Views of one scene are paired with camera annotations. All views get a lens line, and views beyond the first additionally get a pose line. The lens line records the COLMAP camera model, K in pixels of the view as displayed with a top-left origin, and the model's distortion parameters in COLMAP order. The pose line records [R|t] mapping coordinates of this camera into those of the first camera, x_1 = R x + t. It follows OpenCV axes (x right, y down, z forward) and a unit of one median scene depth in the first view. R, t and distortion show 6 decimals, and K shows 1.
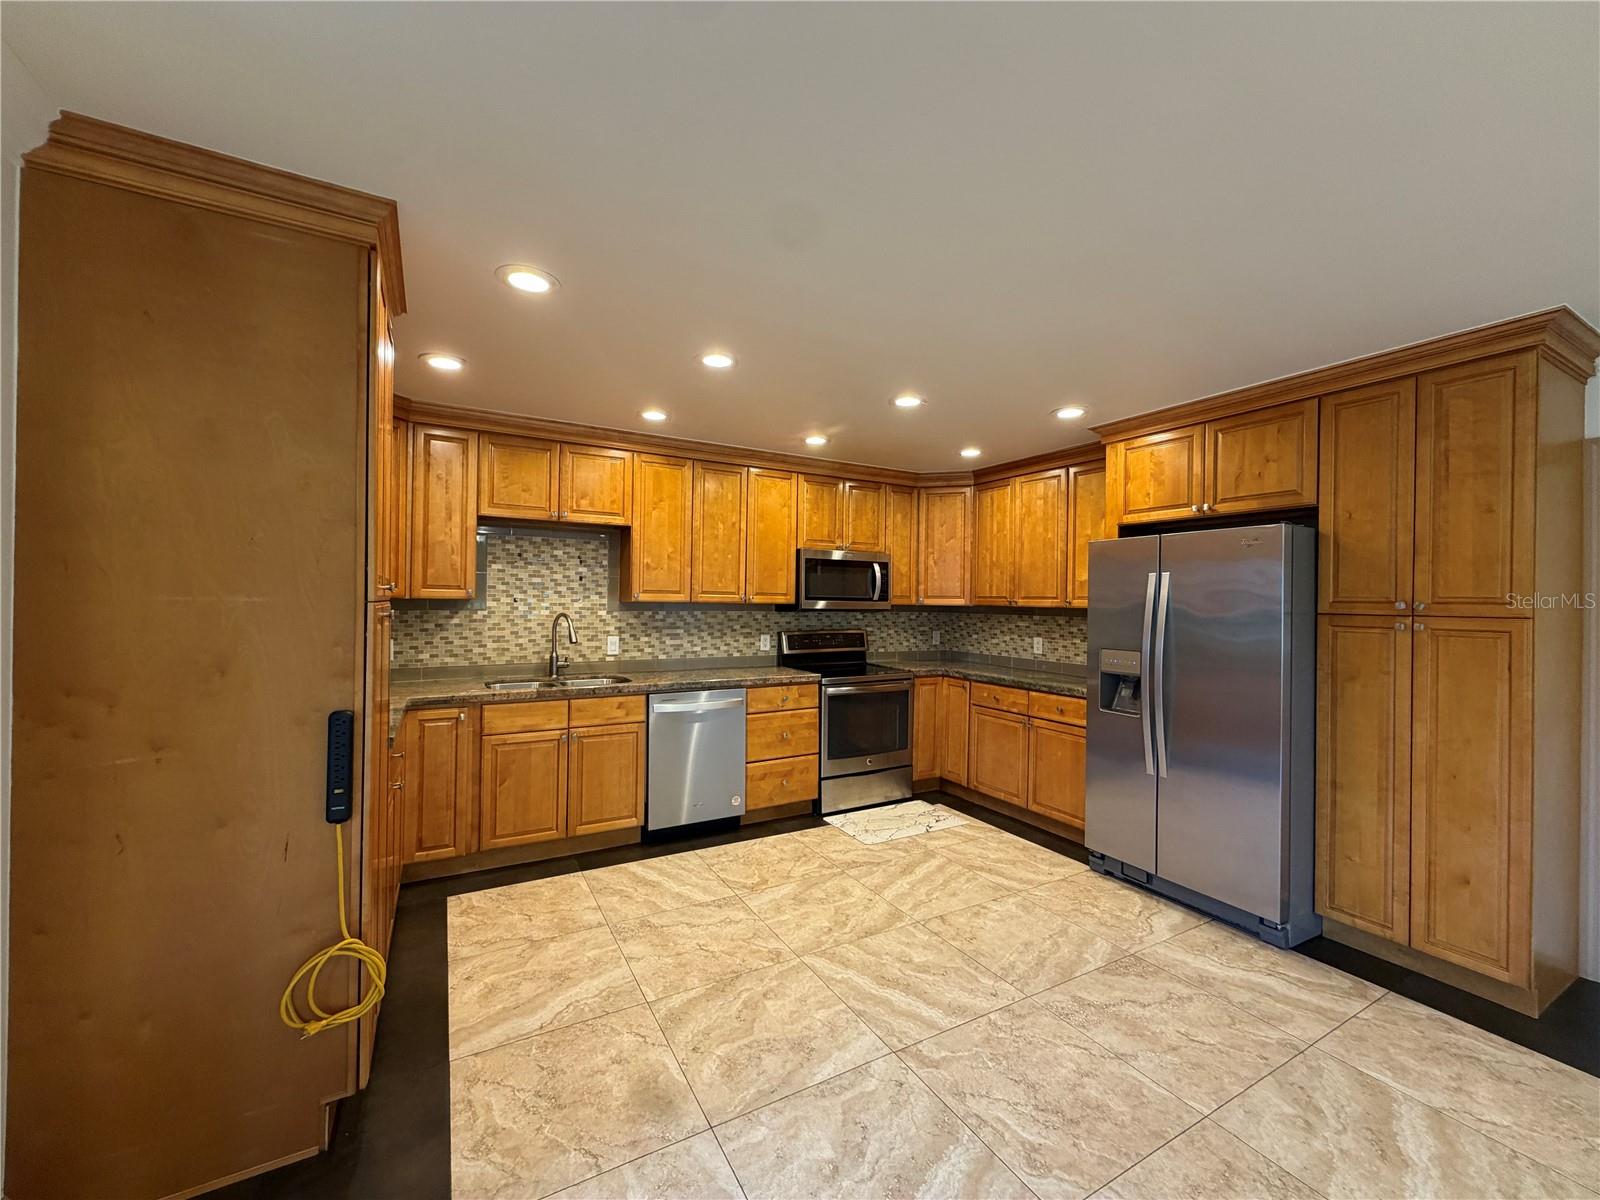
lens RADIAL K [[635.8, 0, 797.2], [0, 635.8, 599.5], [0, 0, 1]] dist [-0.000475, -0.000089]
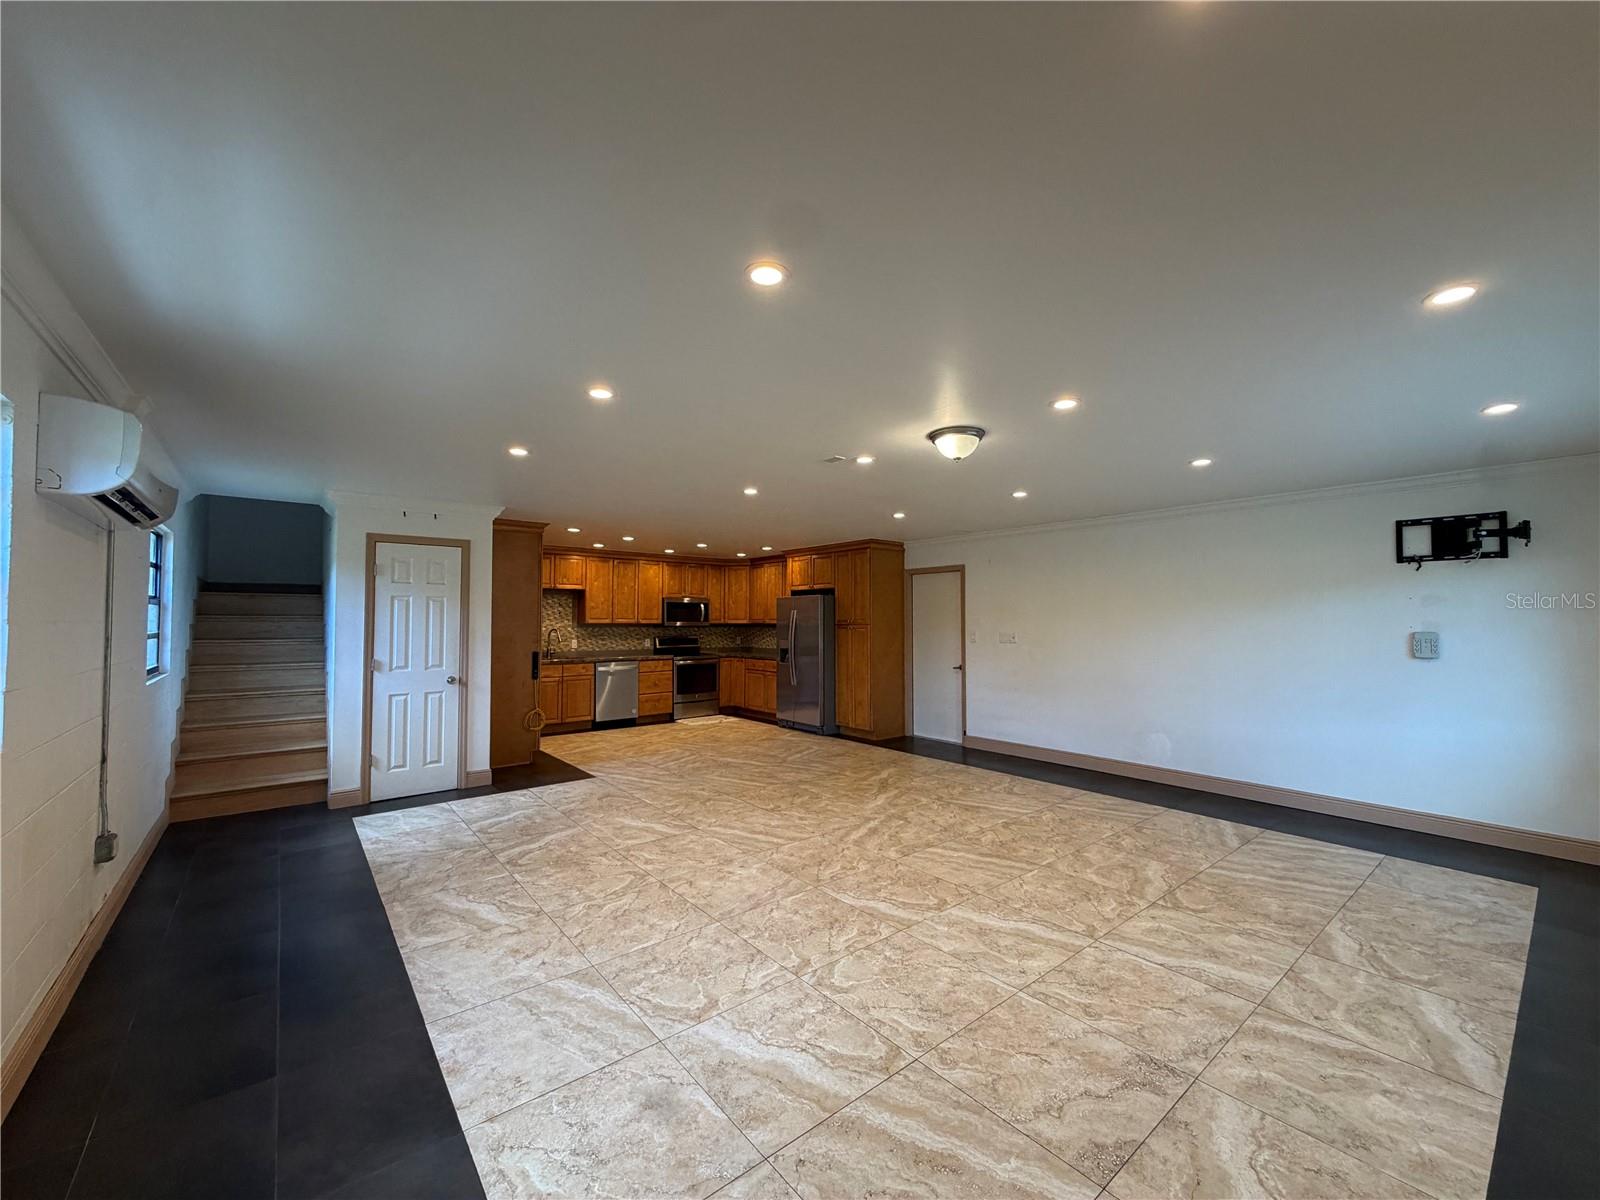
lens RADIAL K [[635.8, 0, 799.3], [0, 635.8, 602.9], [0, 0, 1]] dist [-0.000475, -0.000089]
pose [[0.984940, -0.006224, 0.172787, 0.087050], [0.010856, 0.999606, -0.025874, -0.002415], [-0.172558, 0.027360, 0.984619, -1.234000]]
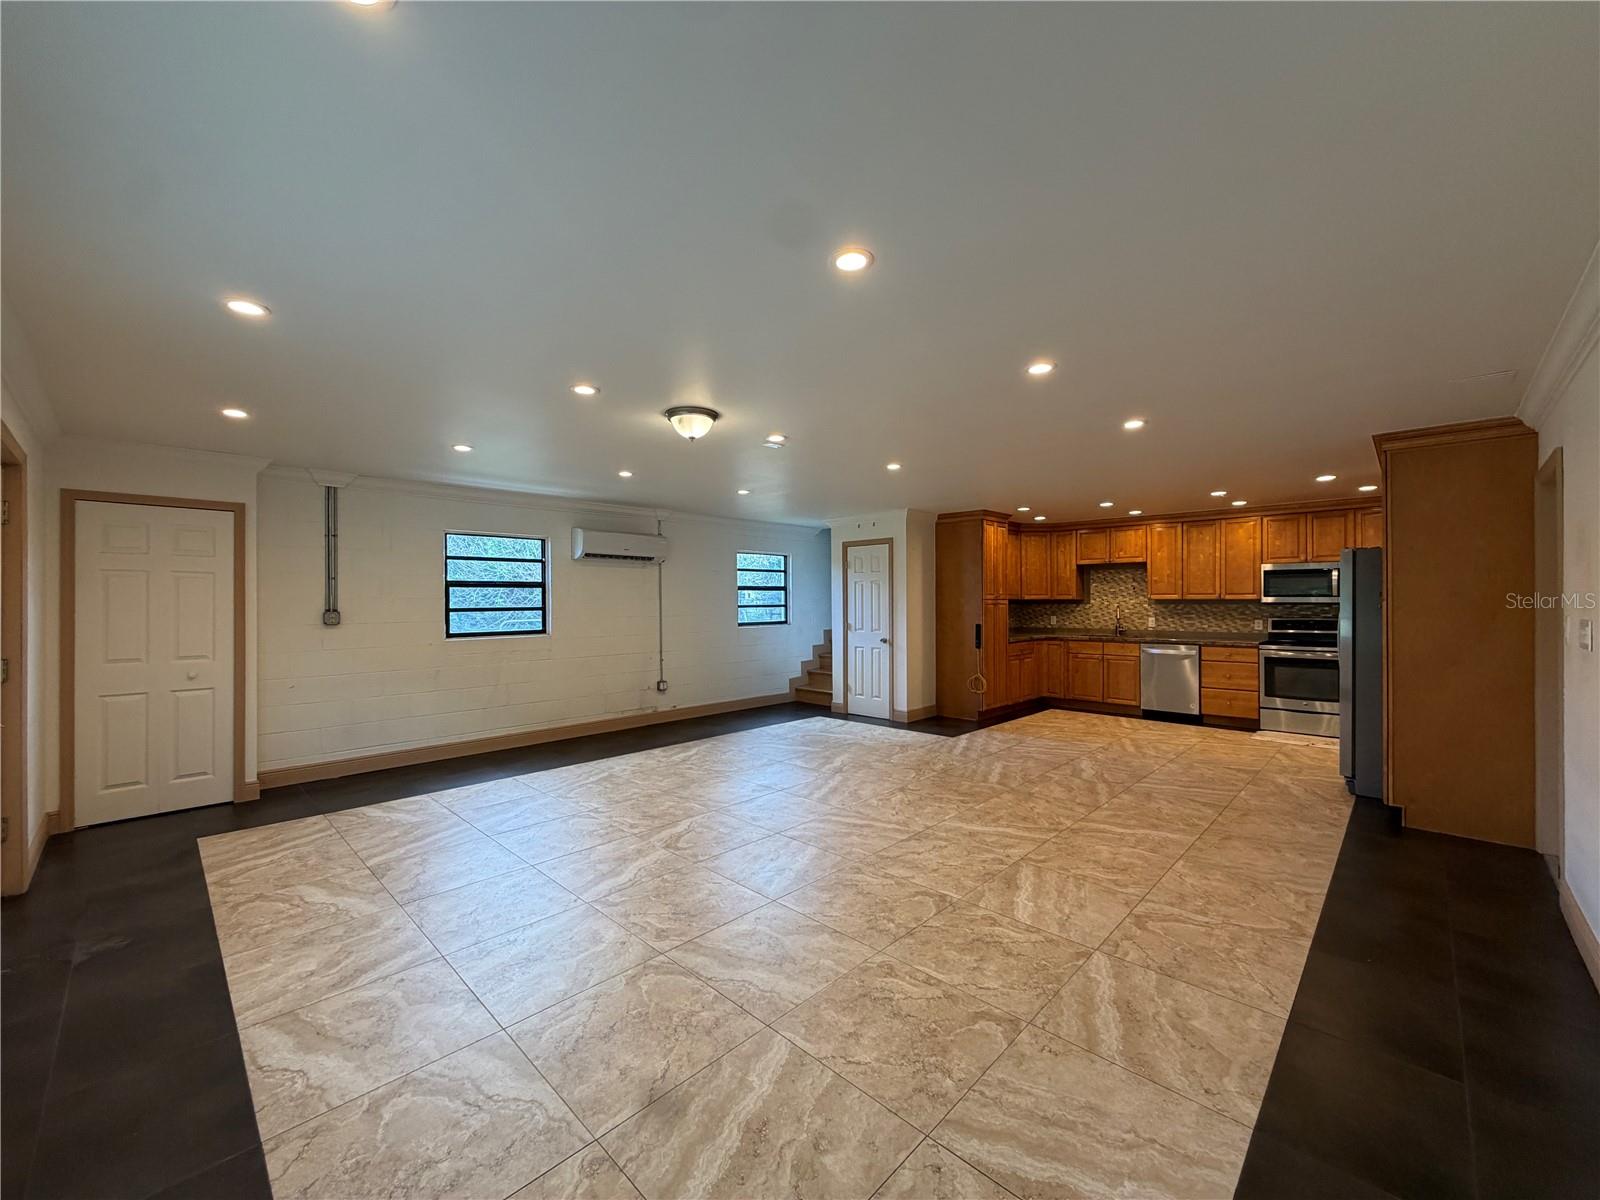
lens RADIAL K [[635.8, 0, 793.6], [0, 635.8, 601.2], [0, 0, 1]] dist [-0.000475, -0.000089]
pose [[0.283110, -0.012298, -0.959009, 1.250856], [0.007898, 0.999914, -0.010491, 0.019399], [0.959055, -0.004604, 0.283182, -0.592829]]
